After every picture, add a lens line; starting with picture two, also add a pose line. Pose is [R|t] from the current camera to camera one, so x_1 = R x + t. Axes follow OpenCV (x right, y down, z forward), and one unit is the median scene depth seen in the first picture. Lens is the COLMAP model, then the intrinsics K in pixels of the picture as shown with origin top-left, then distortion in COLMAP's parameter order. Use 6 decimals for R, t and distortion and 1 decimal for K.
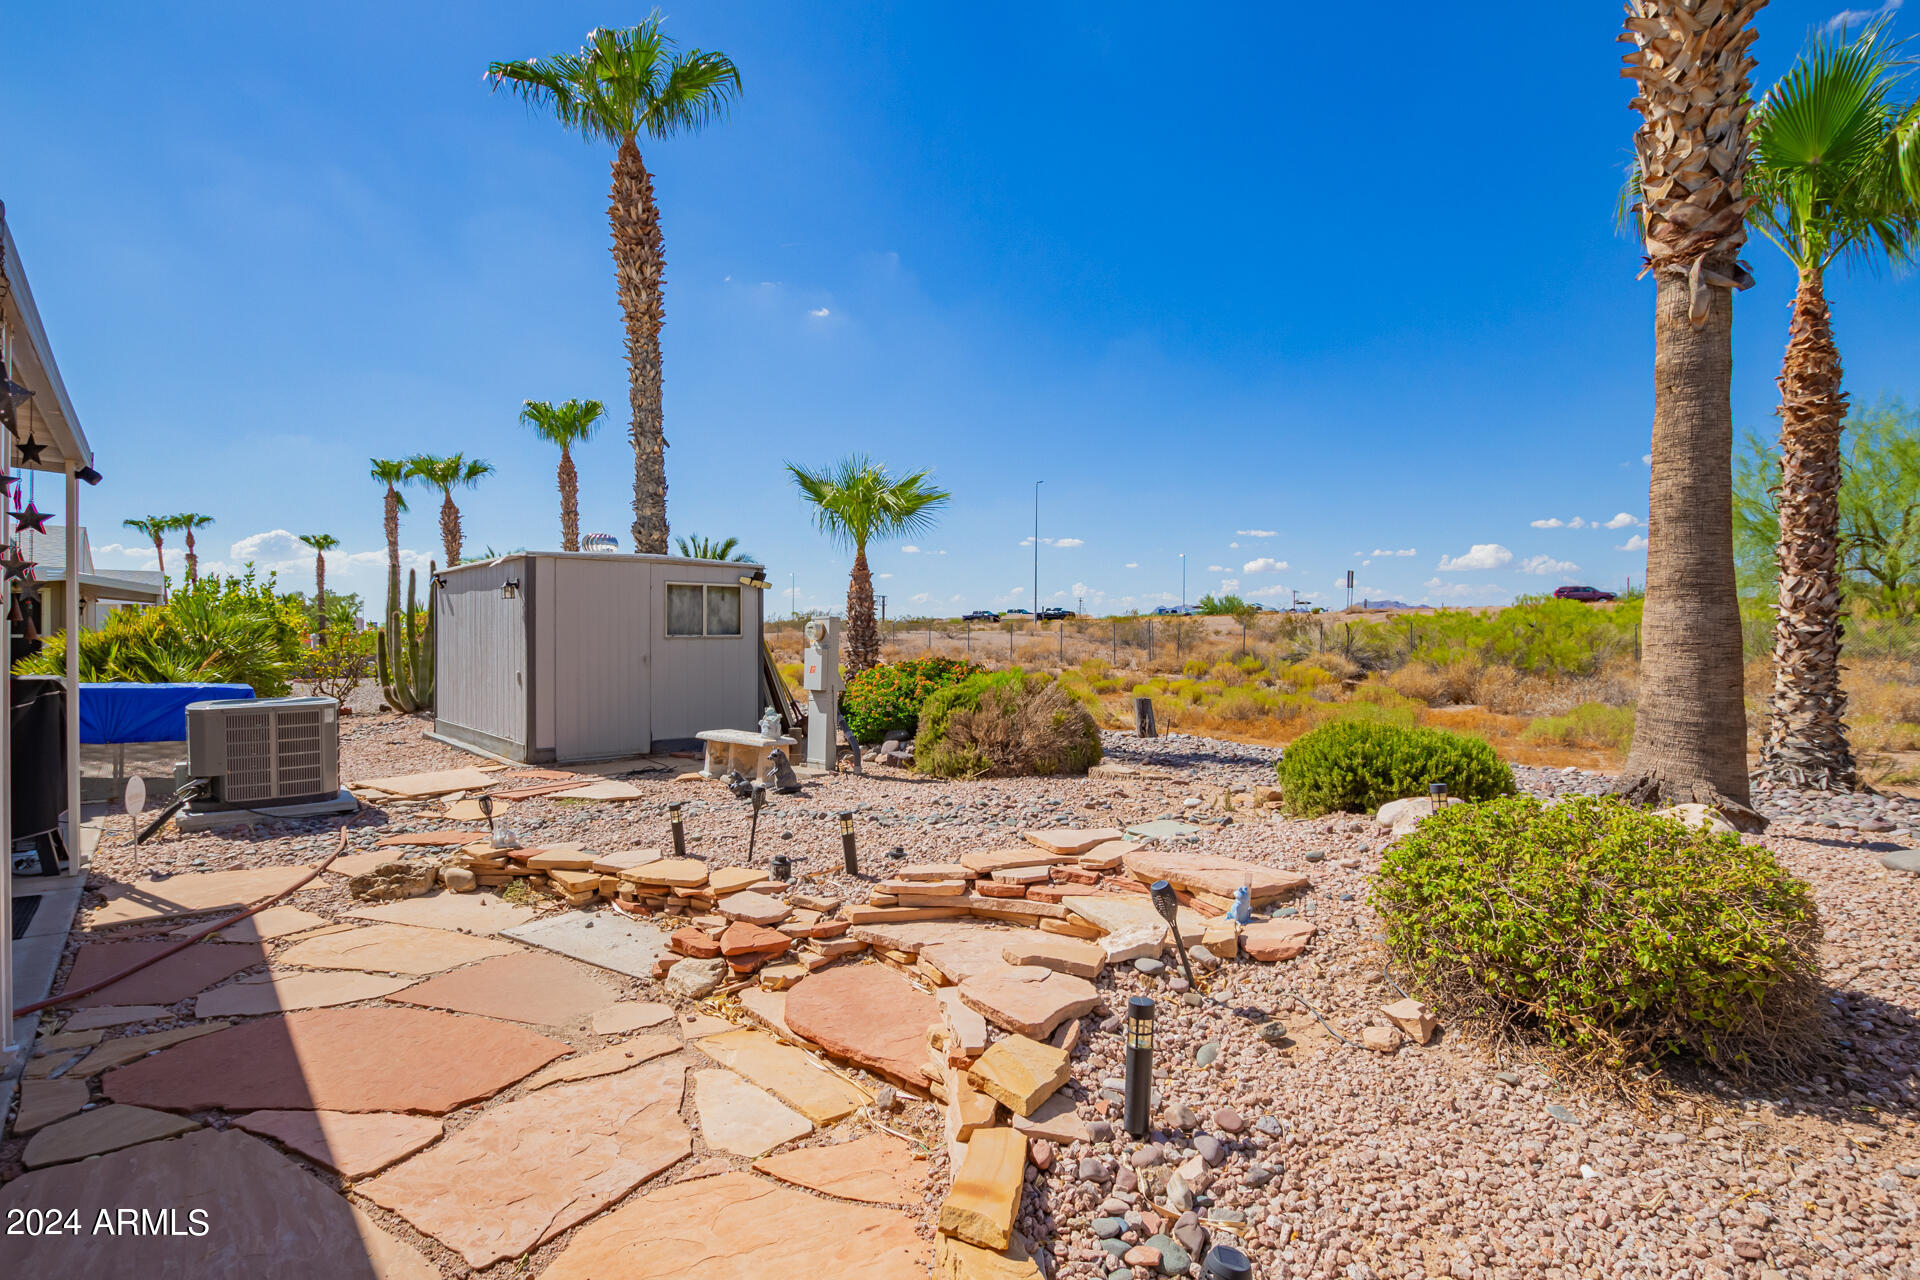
lens RADIAL K [[890.9, 0, 957.1], [0, 890.9, 636.8], [0, 0, 1]] dist [-0.033643, 0.002704]
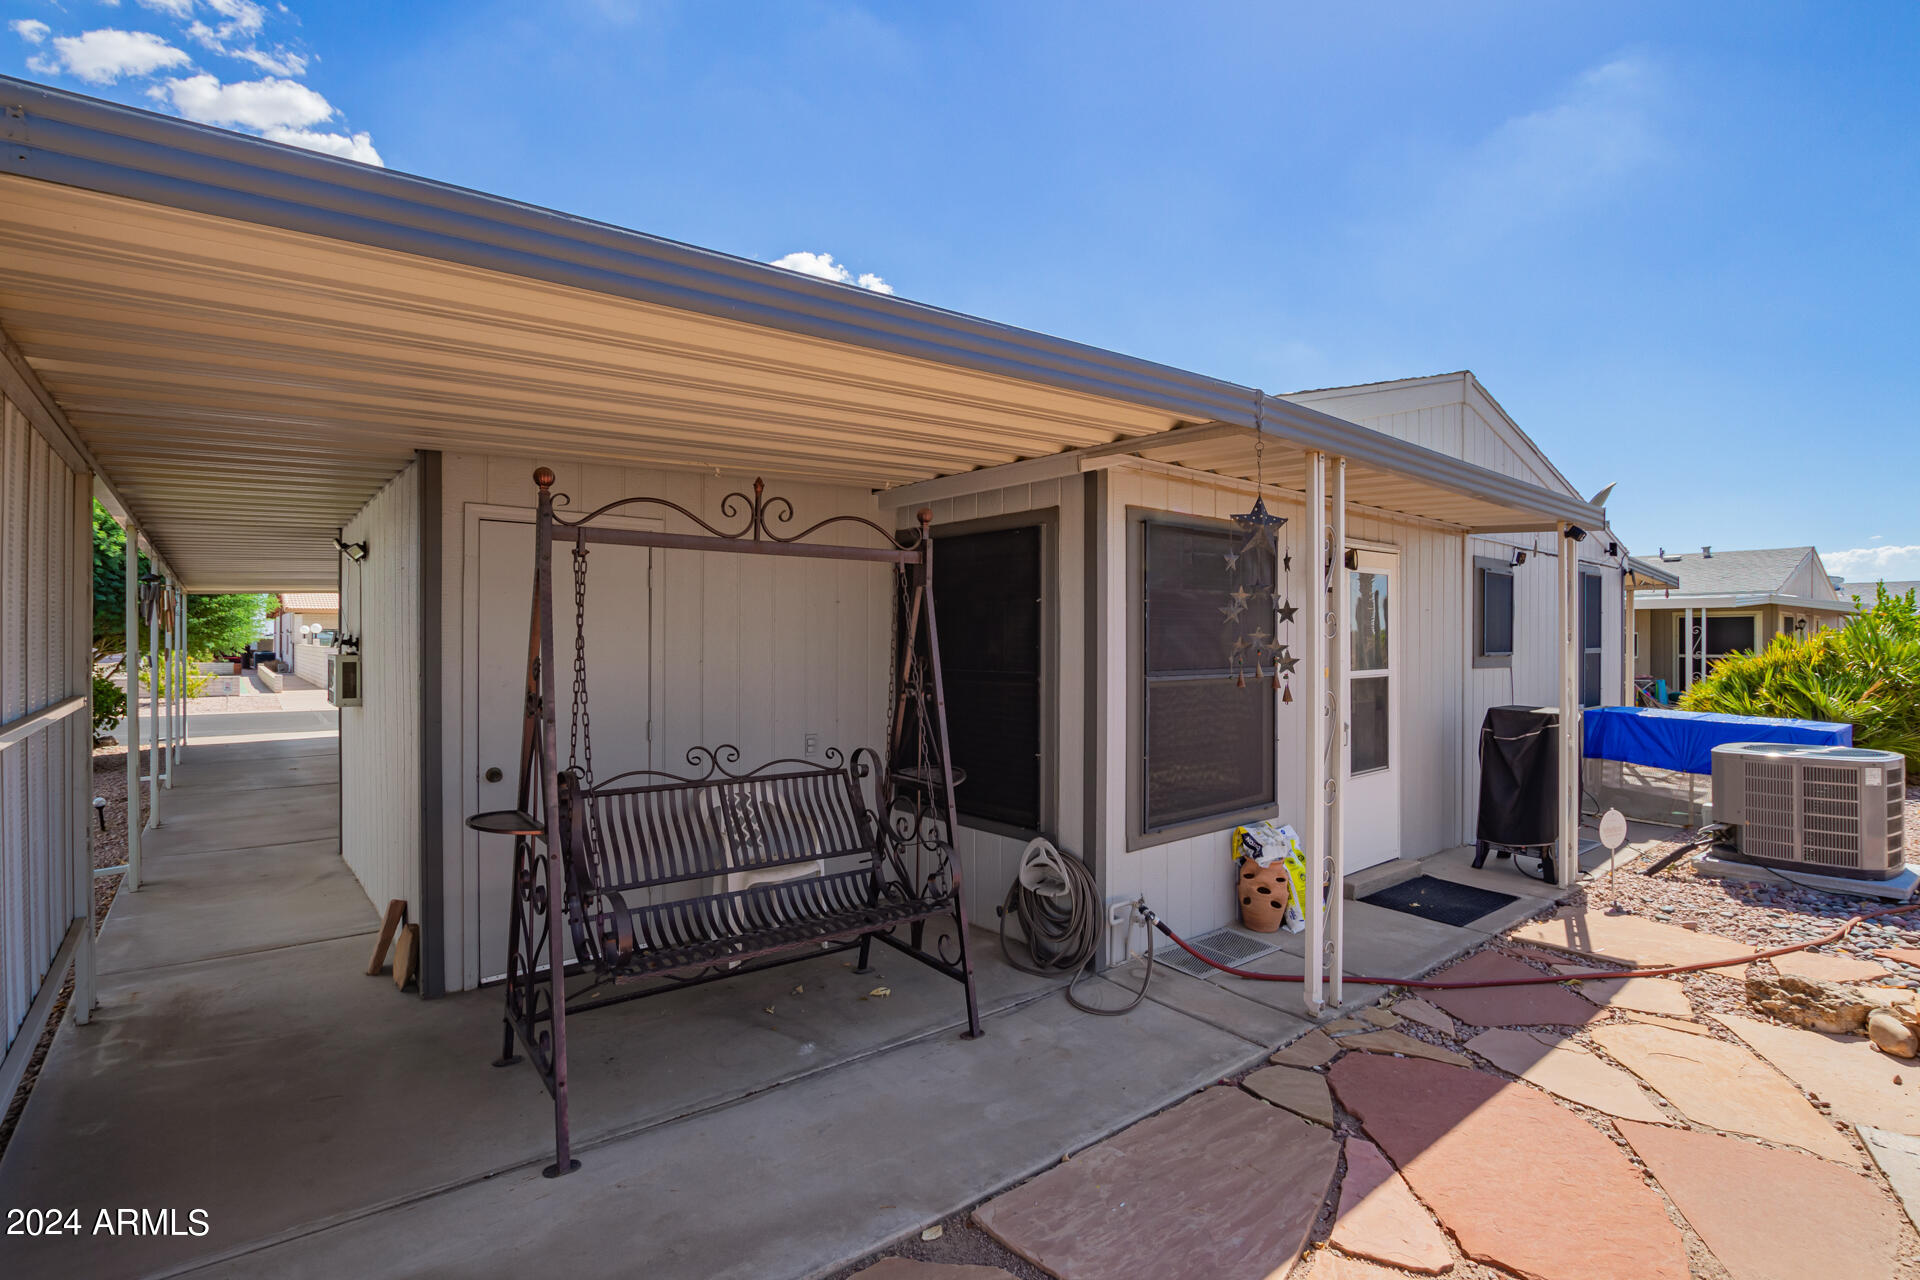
lens RADIAL K [[890.9, 0, 957.4], [0, 890.9, 647.7], [0, 0, 1]] dist [-0.033643, 0.002704]
pose [[-0.034749, -0.000904, -0.999396, 0.168844], [-0.003125, 0.999995, -0.000796, -0.040306], [0.999391, 0.003095, -0.034752, 0.269747]]
